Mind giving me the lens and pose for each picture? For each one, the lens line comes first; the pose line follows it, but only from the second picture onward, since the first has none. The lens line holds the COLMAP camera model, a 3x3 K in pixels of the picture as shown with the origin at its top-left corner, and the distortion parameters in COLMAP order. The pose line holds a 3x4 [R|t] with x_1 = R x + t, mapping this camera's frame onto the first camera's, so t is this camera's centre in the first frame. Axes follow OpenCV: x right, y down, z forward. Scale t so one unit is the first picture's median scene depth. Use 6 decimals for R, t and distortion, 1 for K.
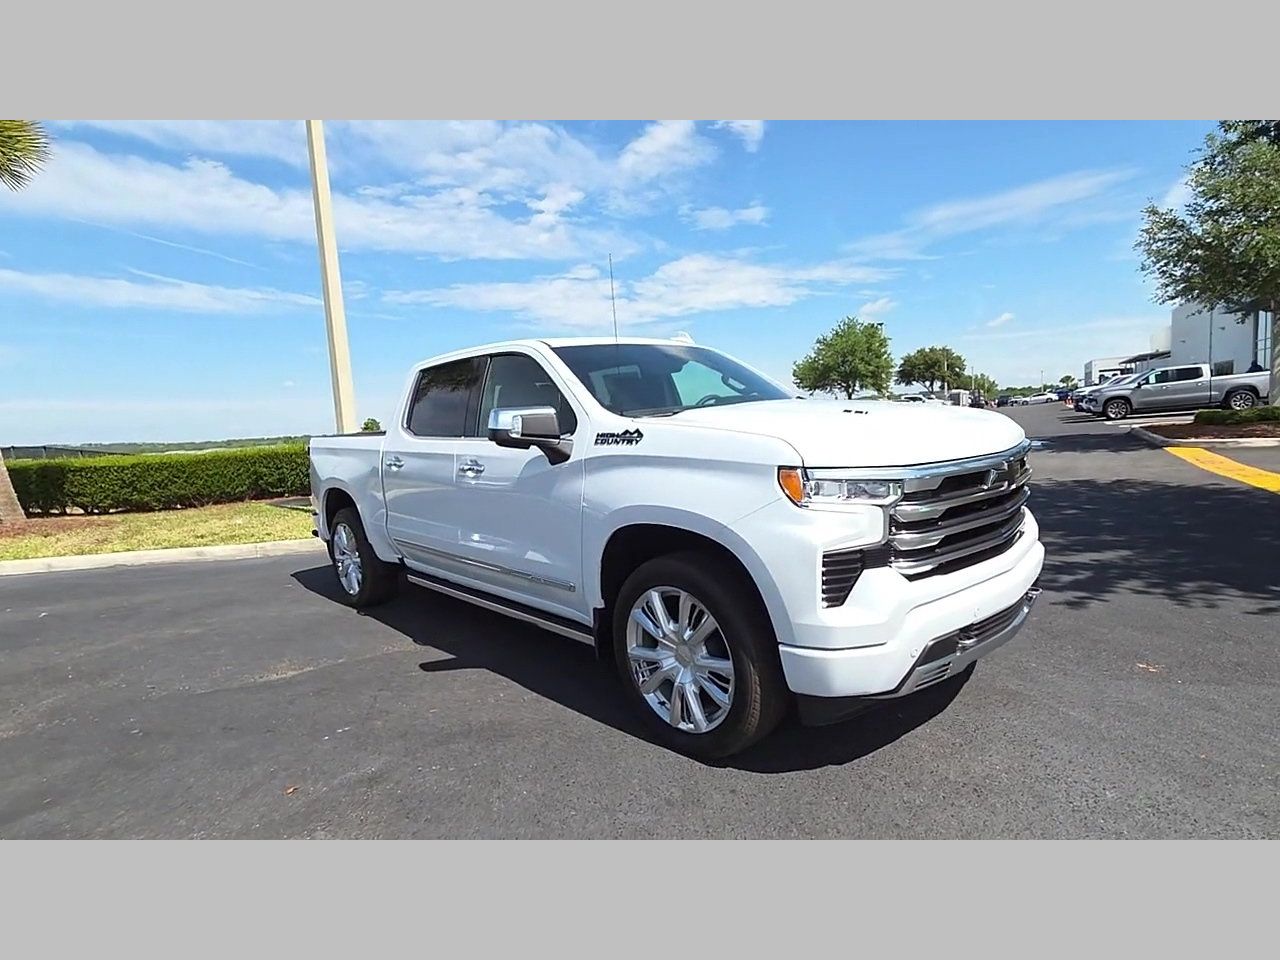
lens RADIAL K [[656.4, 0, 637.1], [0, 656.4, 480.9], [0, 0, 1]] dist [0.001569, -0.000984]
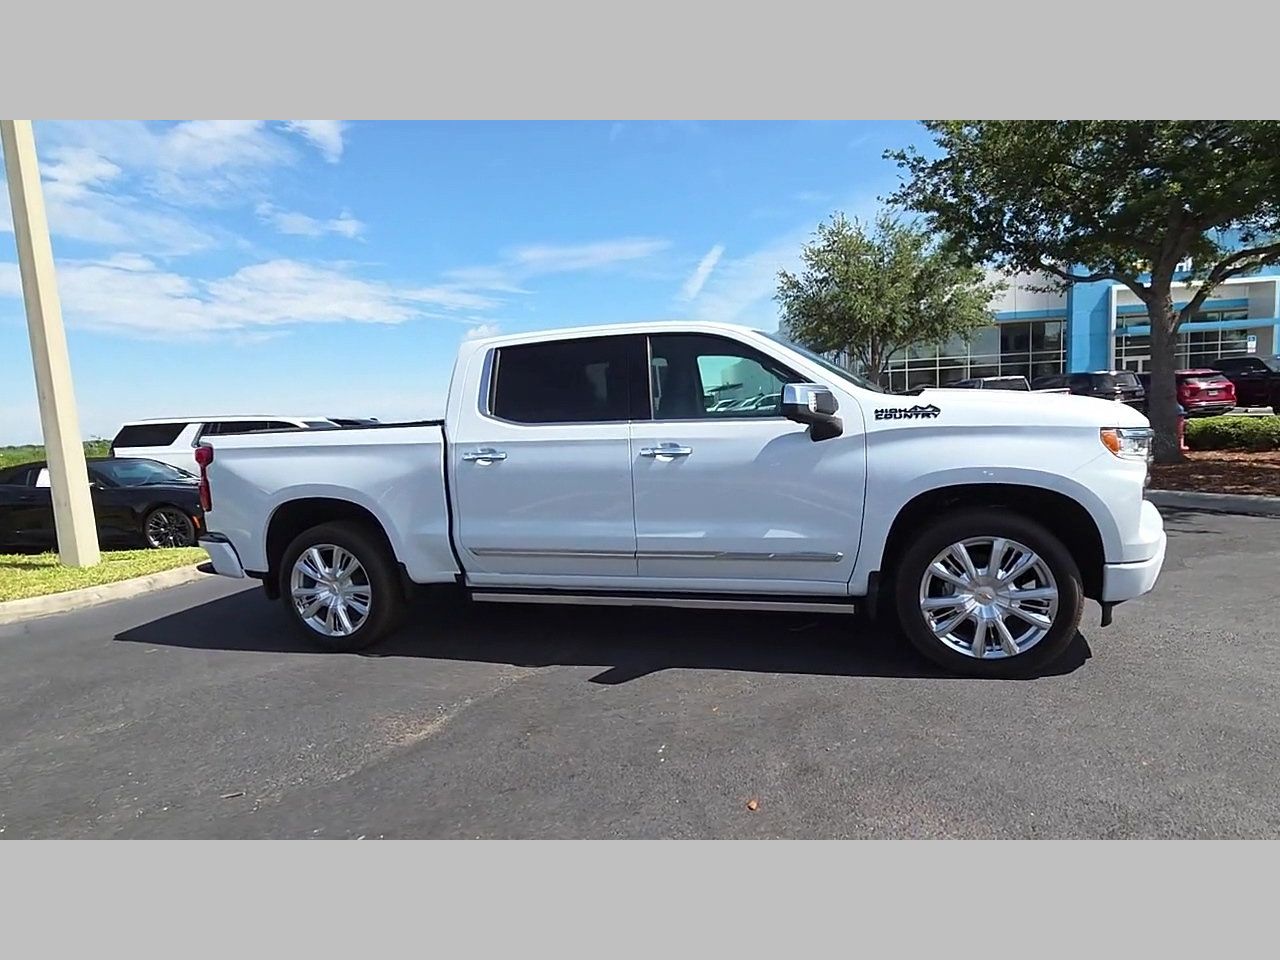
lens RADIAL K [[651.9, 0, 640.0], [0, 651.9, 480.0], [0, 0, 1]] dist [0.003371, 0.000700]
pose [[0.850856, -0.038748, 0.523968, -0.925353], [0.054519, 0.998405, -0.014700, 0.037146], [-0.522562, 0.041074, 0.851611, 0.277154]]
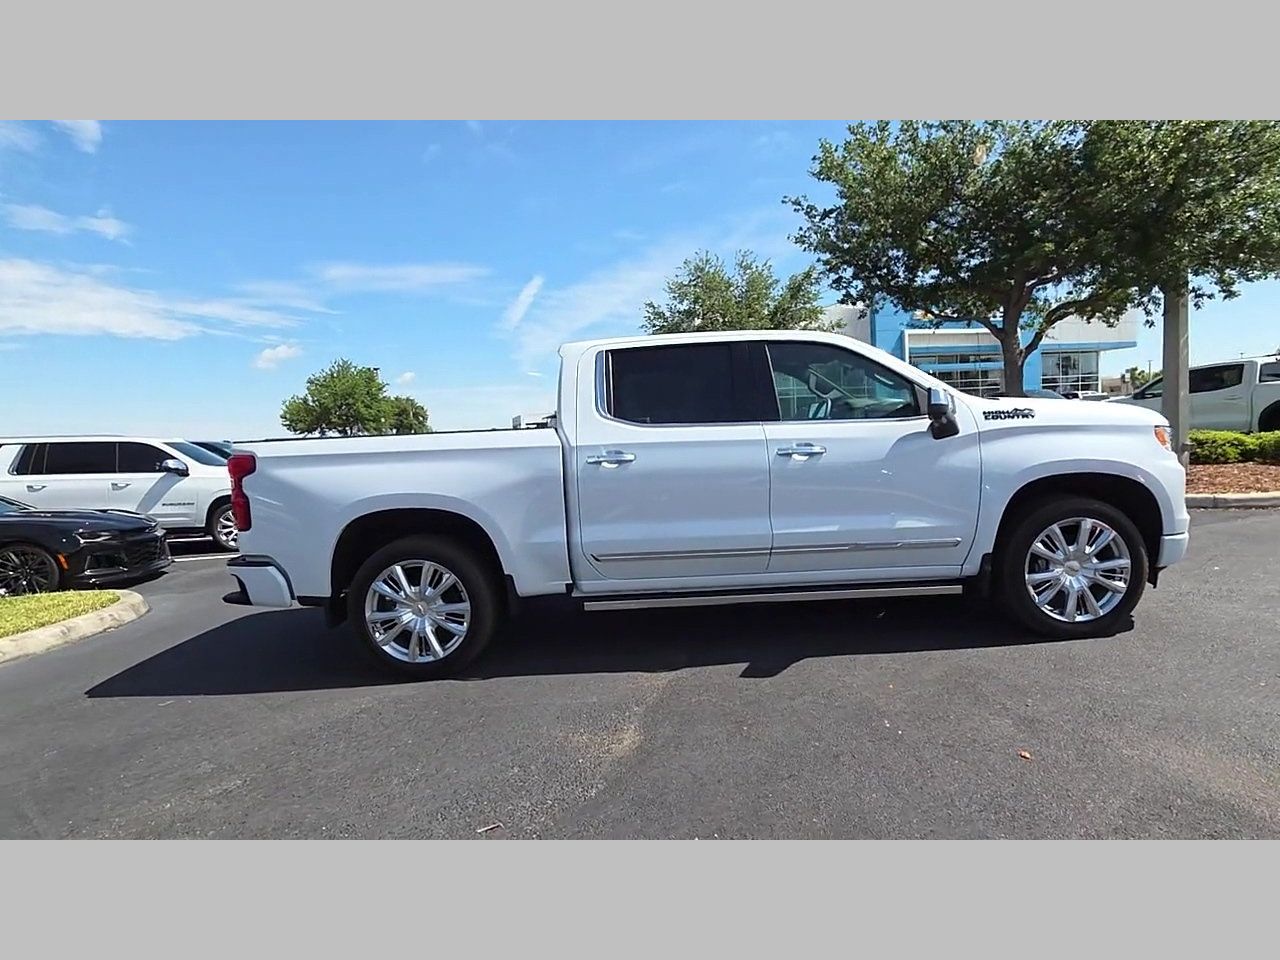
lens RADIAL K [[651.9, 0, 640.0], [0, 651.9, 480.0], [0, 0, 1]] dist [0.003371, 0.000700]
pose [[0.682917, -0.030158, 0.729873, -1.361792], [0.084633, 0.995686, -0.038047, 0.047403], [-0.725577, 0.087755, 0.682523, 0.613225]]
